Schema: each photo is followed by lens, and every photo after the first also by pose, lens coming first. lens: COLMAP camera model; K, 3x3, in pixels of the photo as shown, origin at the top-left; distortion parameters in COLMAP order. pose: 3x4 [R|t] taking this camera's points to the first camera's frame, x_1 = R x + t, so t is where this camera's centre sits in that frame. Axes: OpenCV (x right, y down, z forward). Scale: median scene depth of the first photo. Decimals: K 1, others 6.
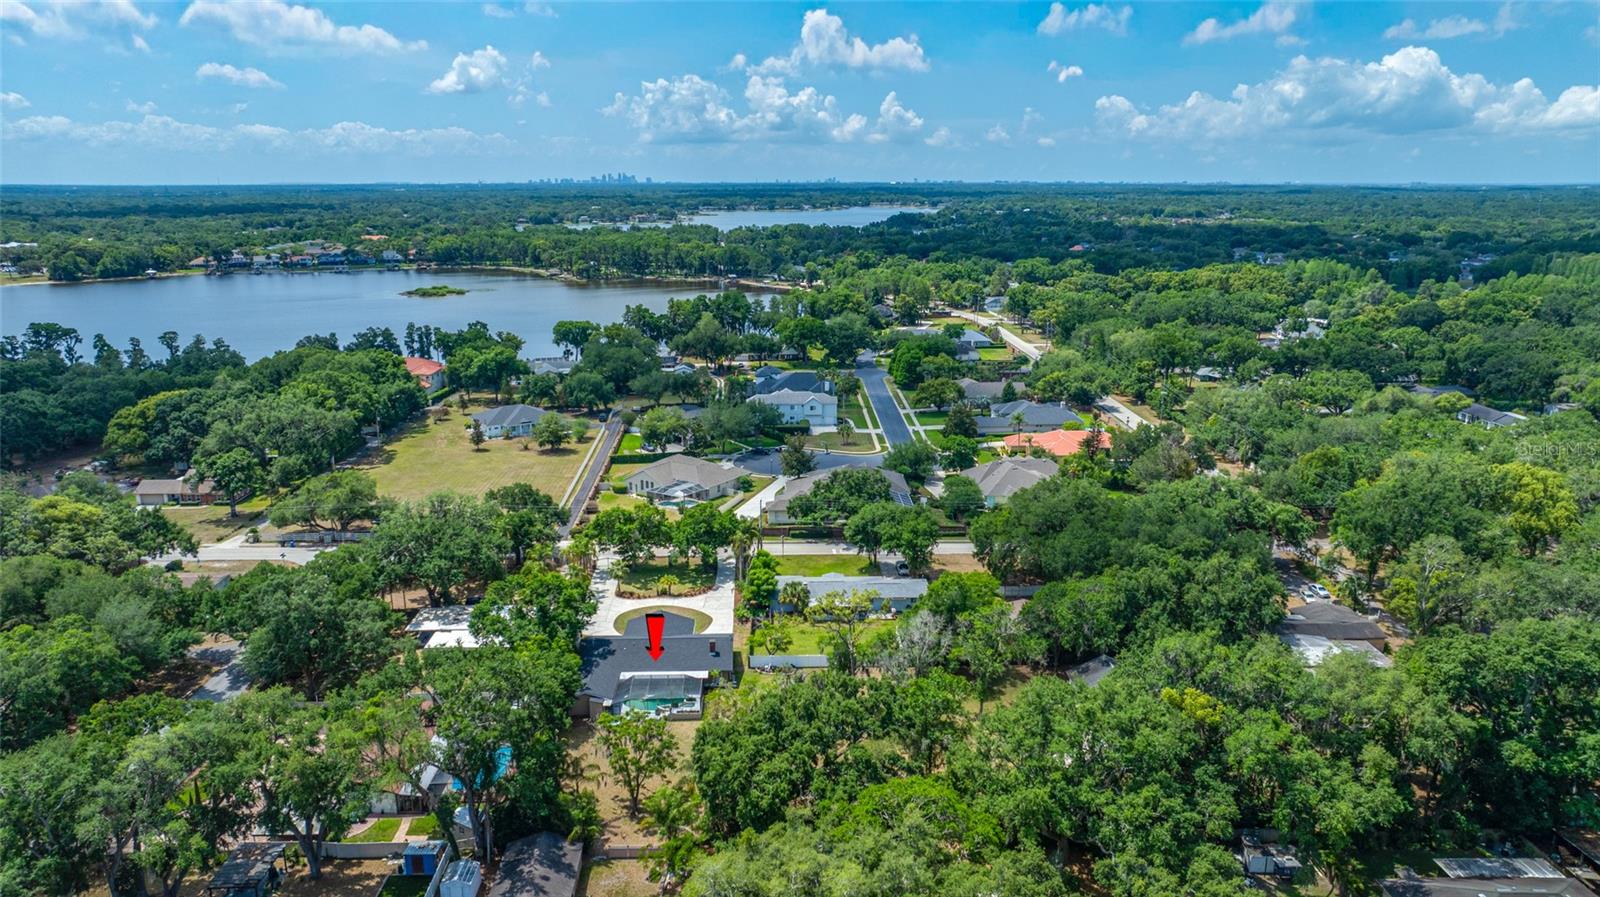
lens RADIAL K [[1139.6, 0, 800.0], [0, 1139.6, 448.5], [0, 0, 1]] dist [-0.006981, 0.004914]
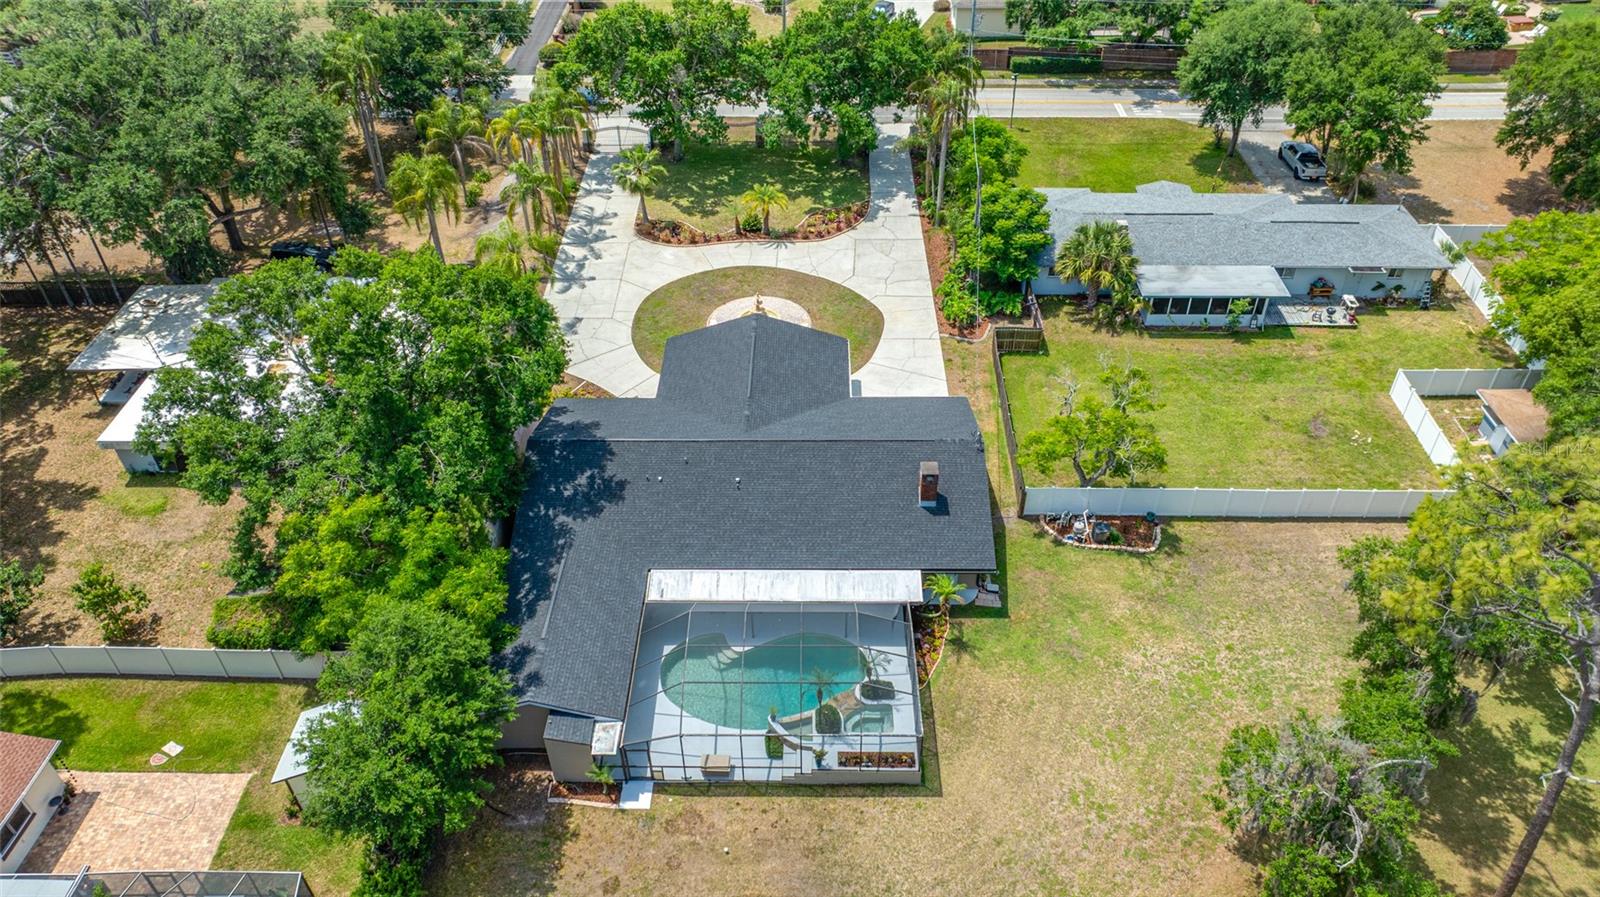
lens RADIAL K [[1129.9, 0, 800.0], [0, 1129.9, 448.5], [0, 0, 1]] dist [-0.009597, 0.001867]
pose [[0.998999, 0.024084, -0.037683, -0.079628], [-0.005614, 0.903481, 0.428592, 0.021760], [0.044368, -0.427952, 0.902712, 0.559973]]
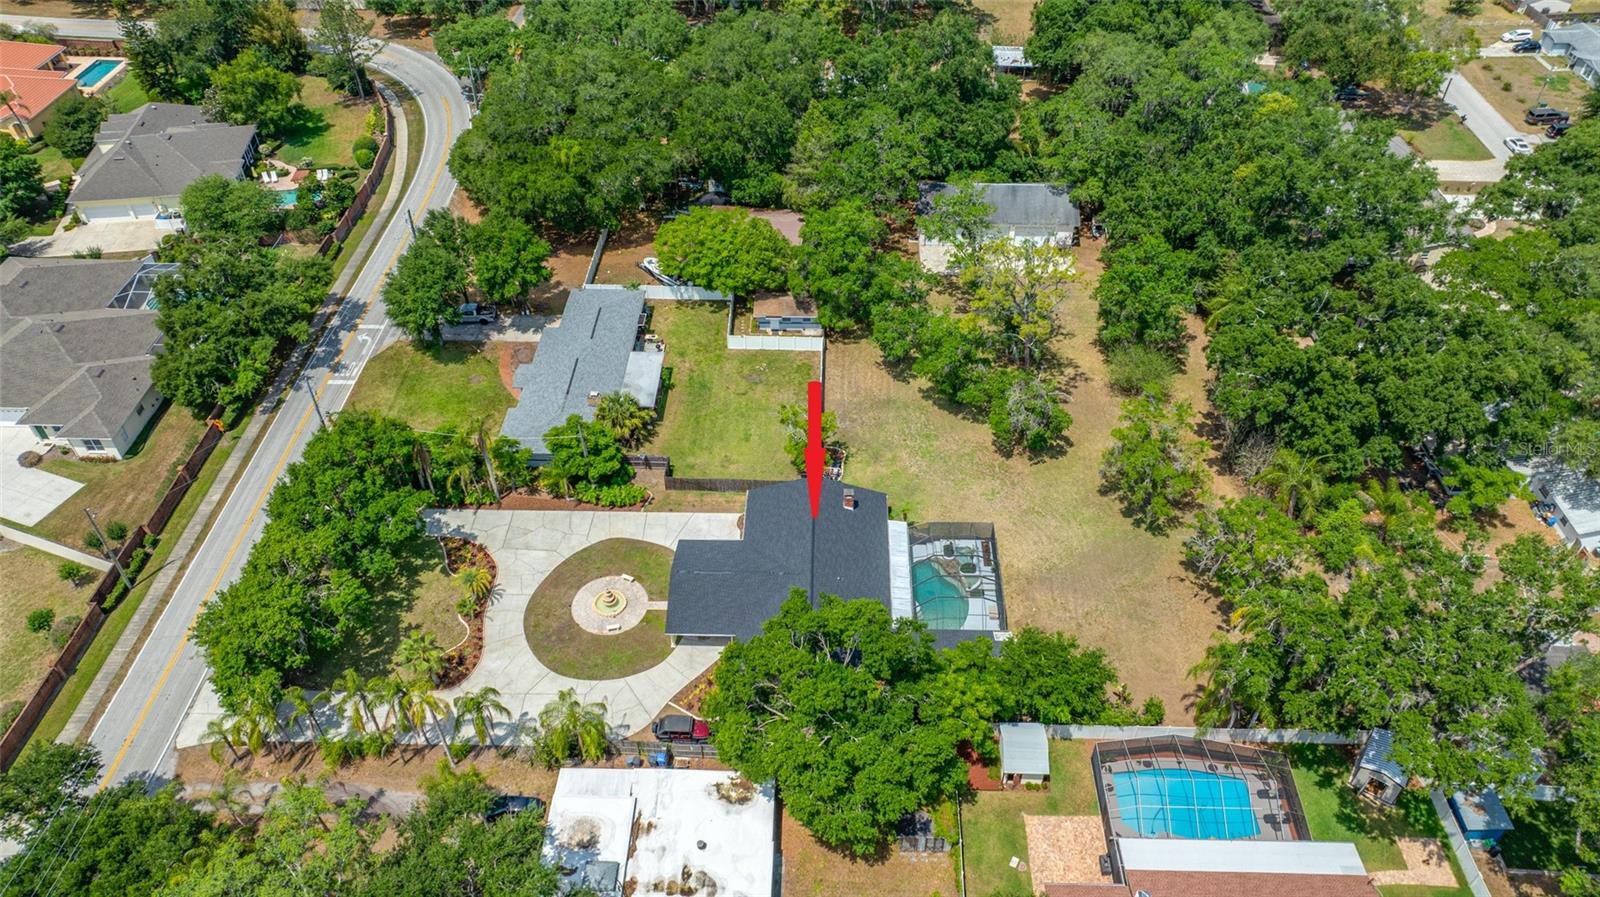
lens RADIAL K [[1129.9, 0, 800.0], [0, 1129.9, 448.5], [0, 0, 1]] dist [-0.009597, 0.001867]
pose [[0.057976, -0.671825, 0.738438, -0.406392], [0.239194, 0.727485, 0.643080, -0.197225], [-0.969239, 0.139346, 0.202873, 0.704152]]
